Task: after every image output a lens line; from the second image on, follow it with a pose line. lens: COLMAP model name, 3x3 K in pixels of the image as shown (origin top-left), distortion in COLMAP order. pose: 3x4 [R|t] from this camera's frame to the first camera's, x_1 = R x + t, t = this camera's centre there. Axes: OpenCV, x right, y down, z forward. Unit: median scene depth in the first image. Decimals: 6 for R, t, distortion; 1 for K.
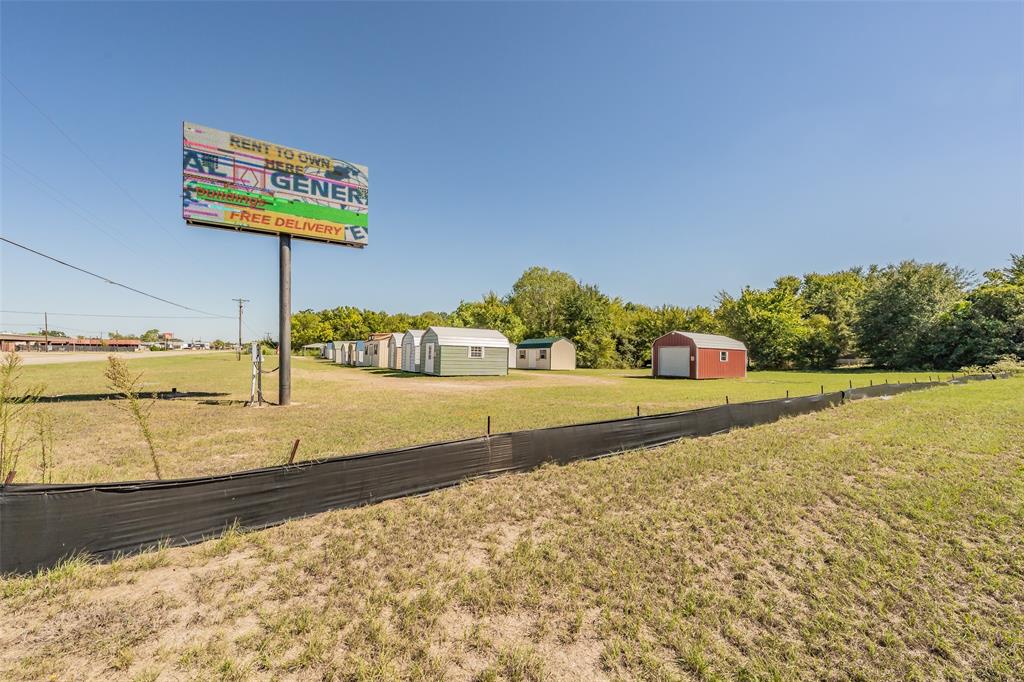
lens RADIAL K [[369.8, 0, 509.7], [0, 369.8, 348.4], [0, 0, 1]] dist [-0.000026, -0.000016]
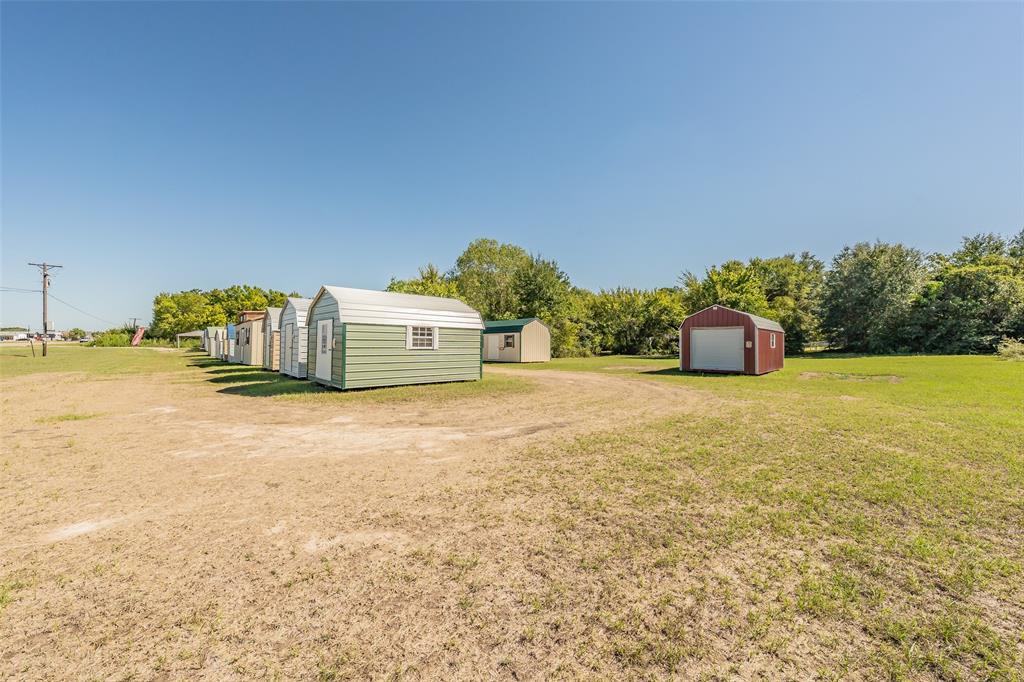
lens RADIAL K [[373.0, 0, 520.7], [0, 373.0, 338.2], [0, 0, 1]] dist [-0.002642, 0.000086]
pose [[0.980023, -0.009943, 0.198636, -0.022534], [0.008641, 0.999935, 0.007421, 0.003022], [-0.198696, -0.005557, 0.980045, 0.174606]]
